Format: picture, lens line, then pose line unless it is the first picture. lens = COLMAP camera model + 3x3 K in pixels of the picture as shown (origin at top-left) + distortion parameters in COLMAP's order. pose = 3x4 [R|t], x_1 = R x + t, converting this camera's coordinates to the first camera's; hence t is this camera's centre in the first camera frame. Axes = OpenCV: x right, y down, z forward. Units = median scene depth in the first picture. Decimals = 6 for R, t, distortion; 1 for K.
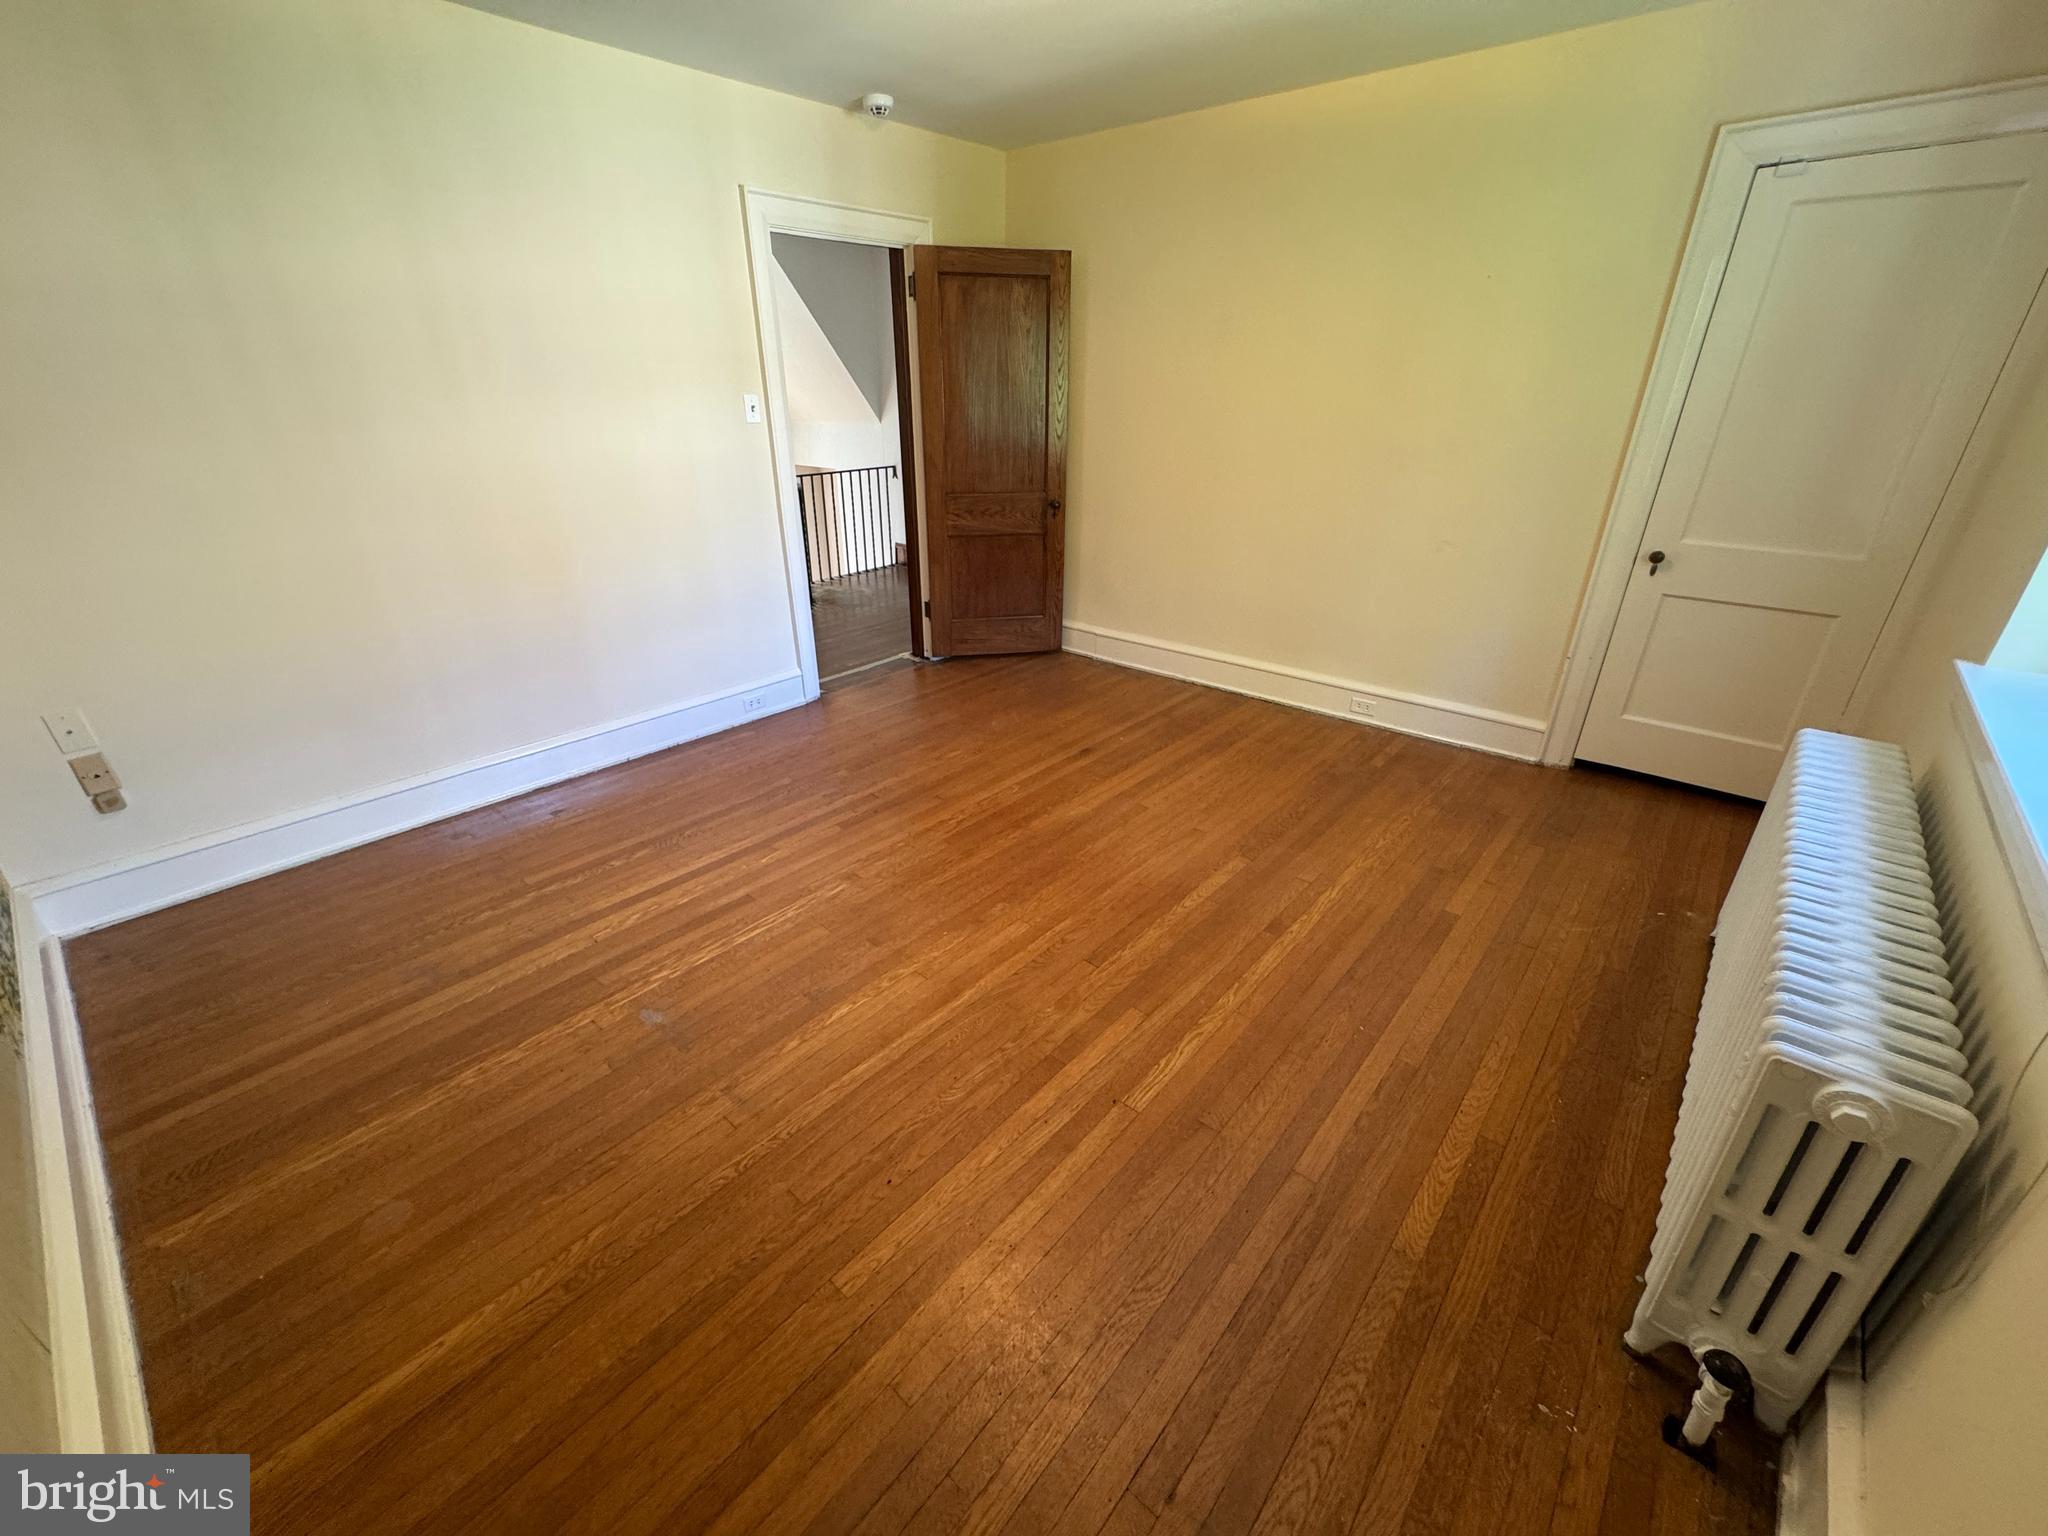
lens RADIAL K [[820.9, 0, 1019.7], [0, 820.9, 765.4], [0, 0, 1]] dist [-0.005066, 0.000425]
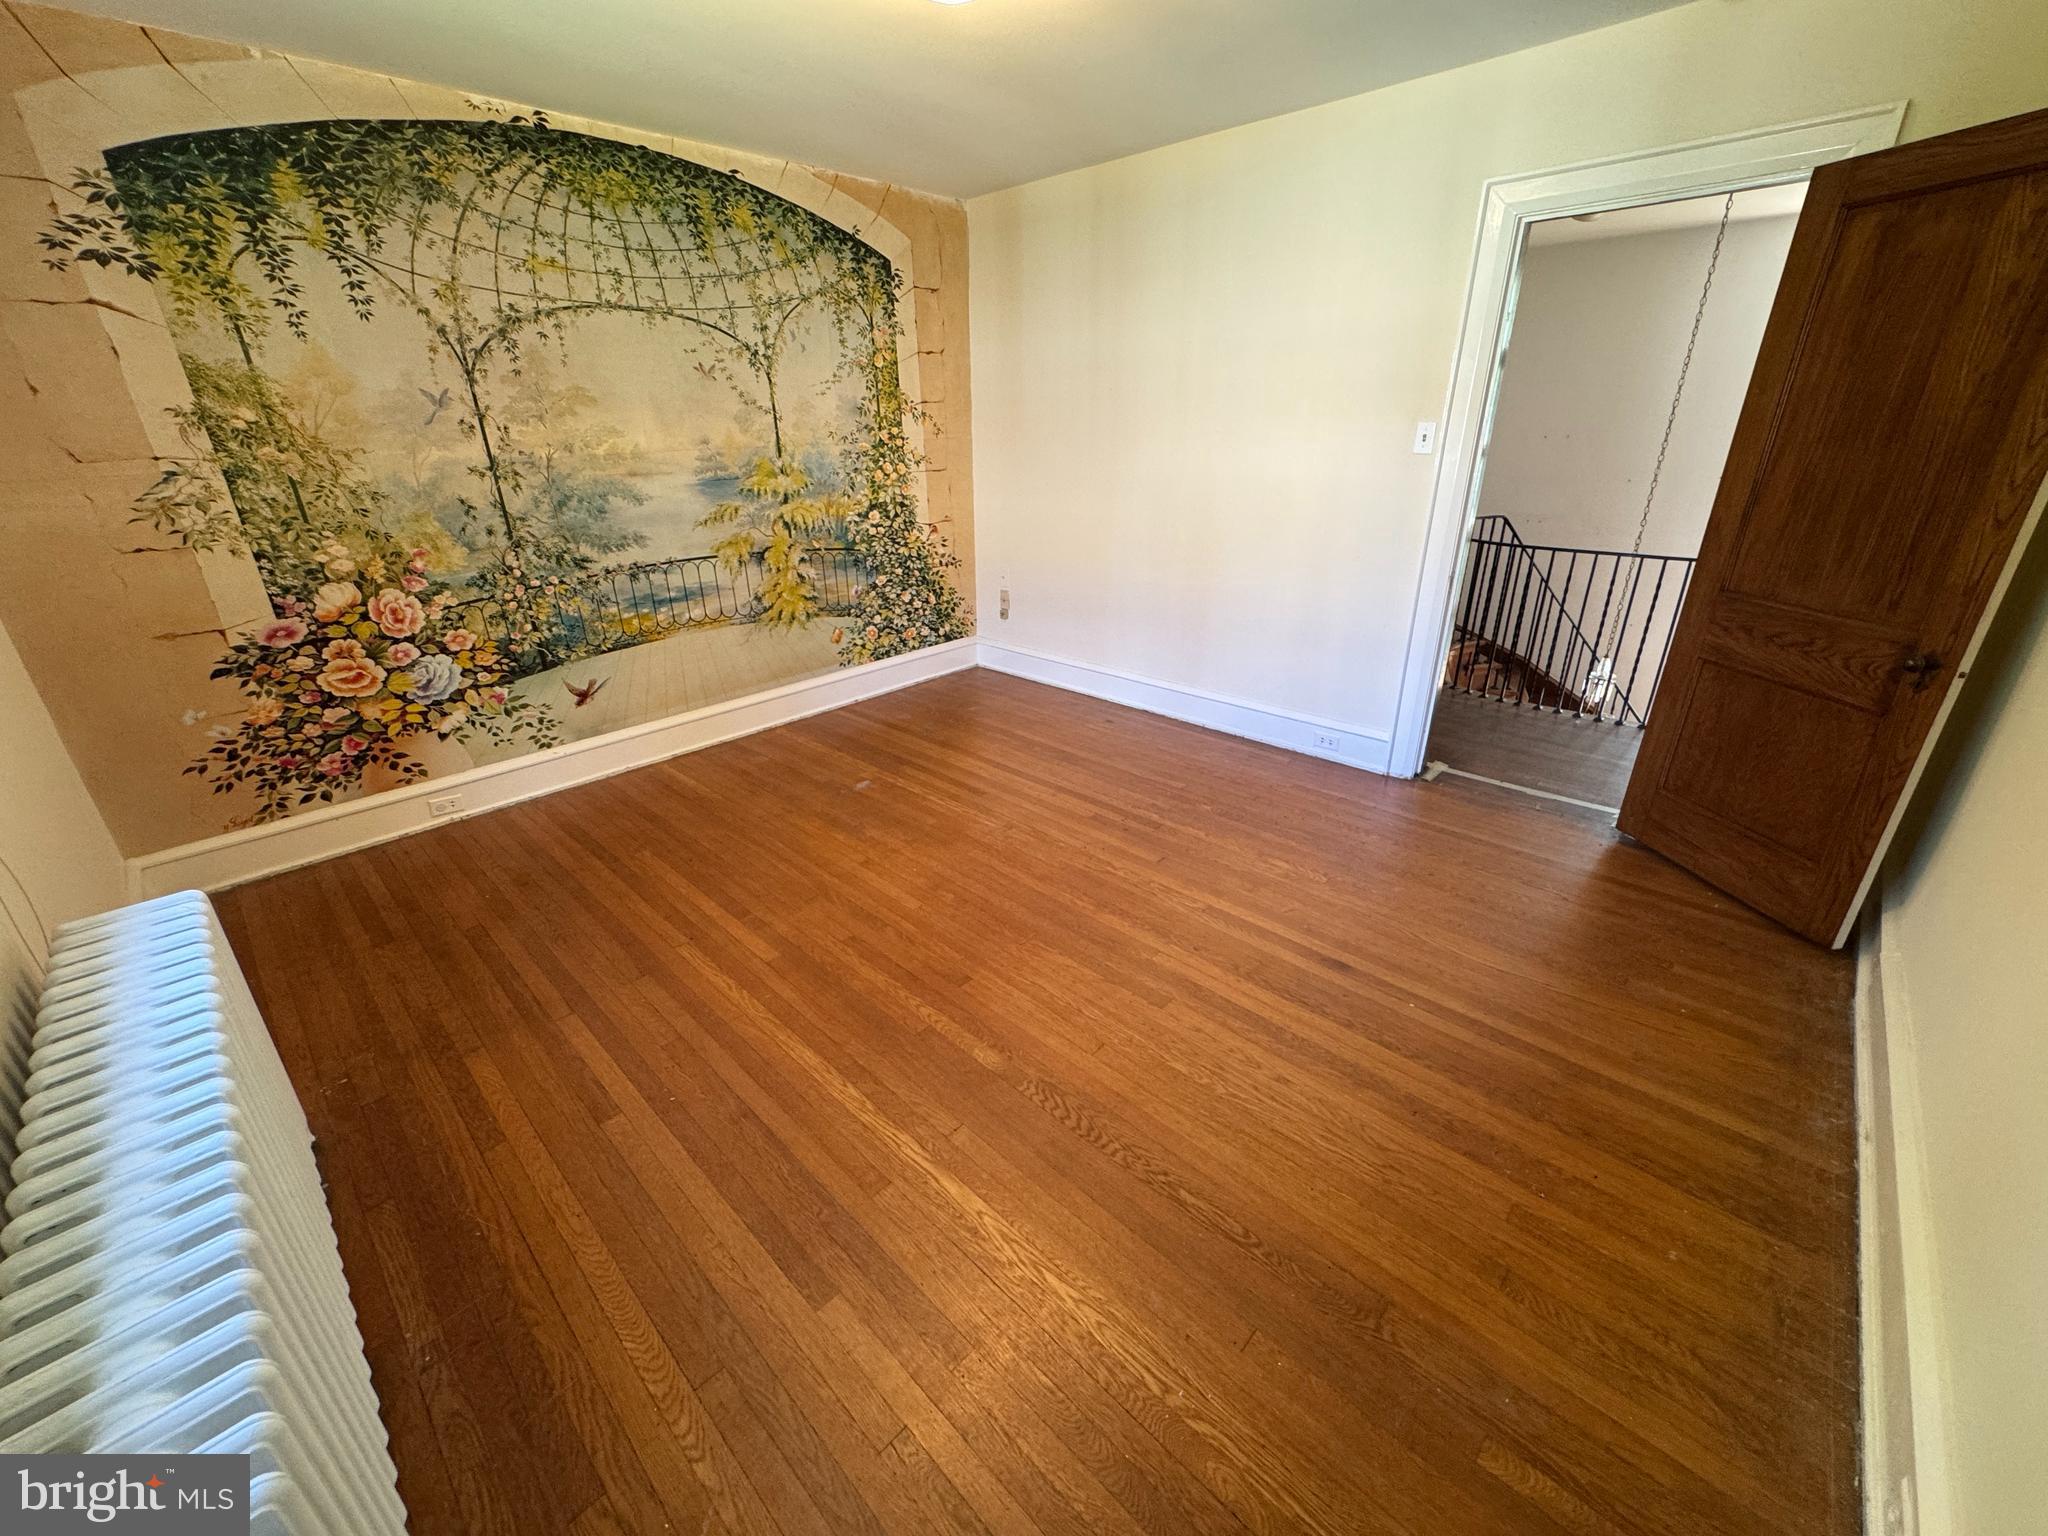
lens RADIAL K [[820.9, 0, 1024.5], [0, 820.9, 765.9], [0, 0, 1]] dist [-0.005066, 0.000425]
pose [[-0.048727, 0.394082, -0.917783, 0.770830], [-0.405119, 0.832100, 0.378799, -0.361089], [0.912965, 0.390268, 0.119105, 0.766889]]
